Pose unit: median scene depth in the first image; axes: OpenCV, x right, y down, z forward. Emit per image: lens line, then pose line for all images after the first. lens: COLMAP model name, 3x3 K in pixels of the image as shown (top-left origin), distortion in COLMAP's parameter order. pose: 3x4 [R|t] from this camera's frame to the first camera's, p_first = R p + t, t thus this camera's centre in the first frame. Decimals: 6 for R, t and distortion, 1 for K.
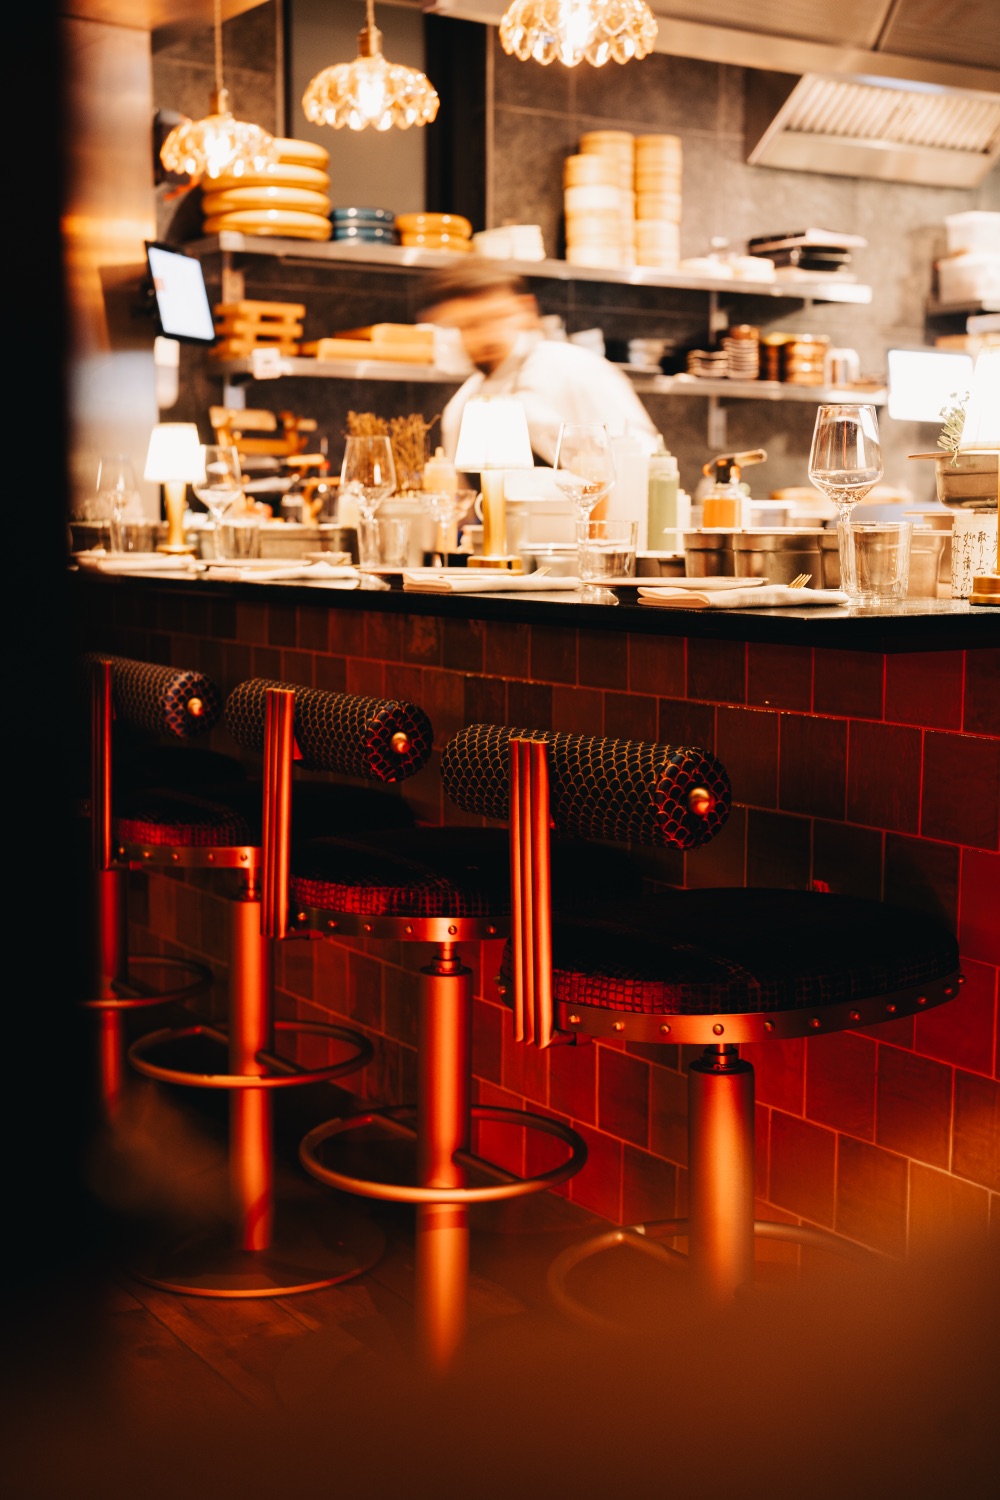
lens RADIAL K [[2116.5, 0, 500.0], [0, 2116.5, 750.0], [0, 0, 1]] dist [-0.049760, 0.342261]
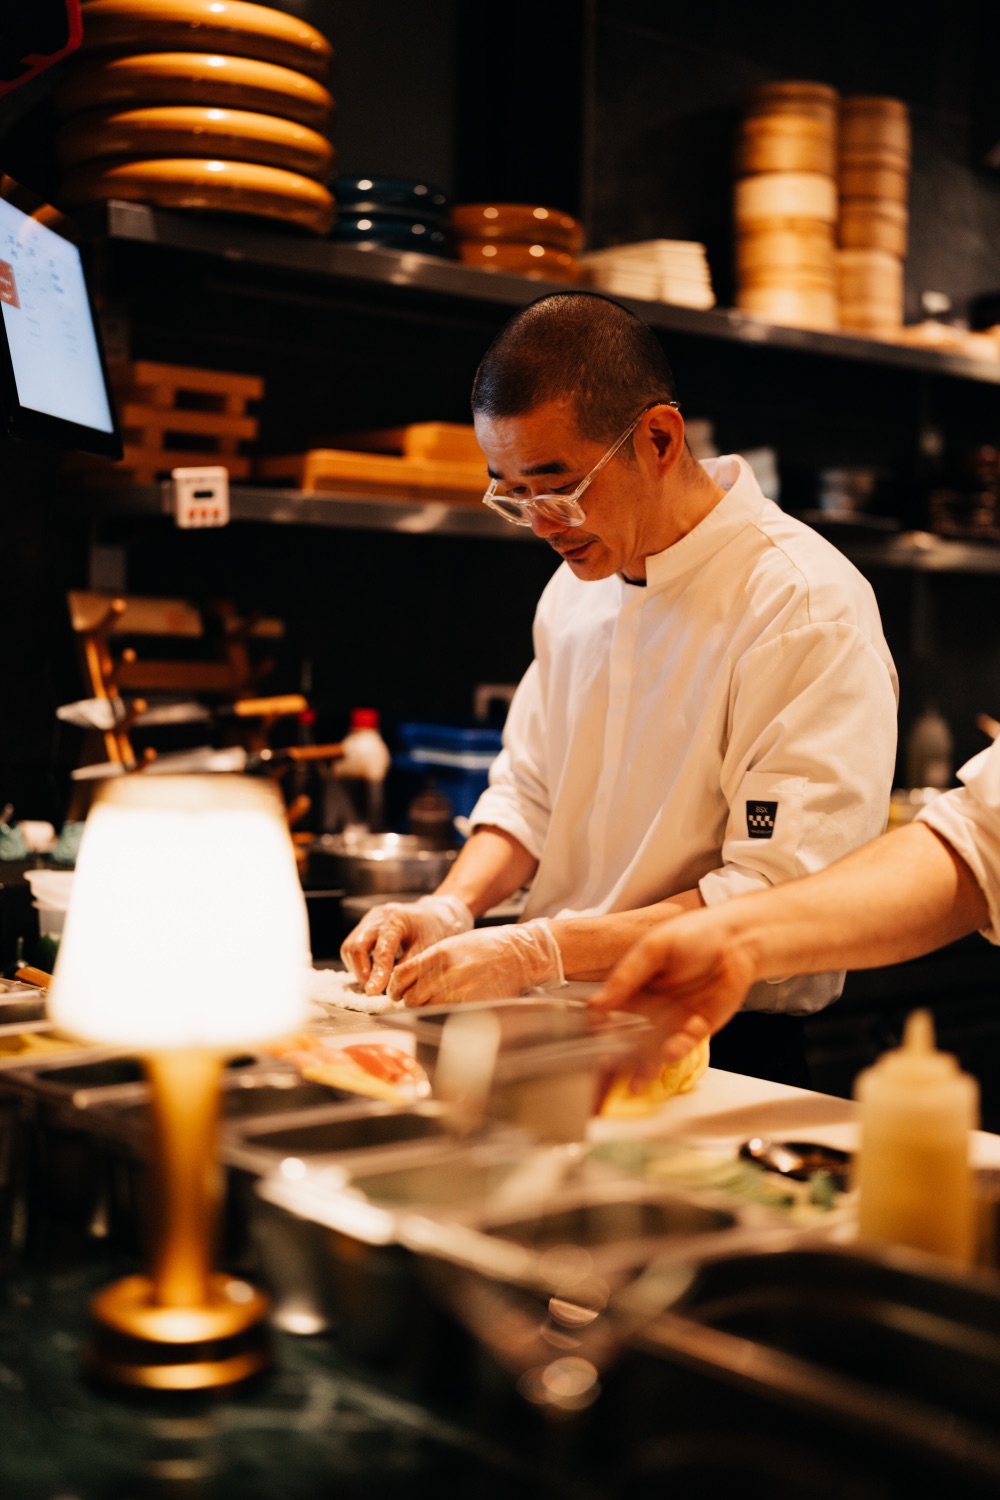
lens RADIAL K [[2116.5, 0, 500.0], [0, 2116.5, 750.0], [0, 0, 1]] dist [-0.049760, 0.342261]
pose [[0.985963, 0.005154, 0.166883, -0.118704], [0.005223, 0.998082, -0.061681, -0.098138], [-0.166881, 0.061687, 0.984045, 0.534140]]
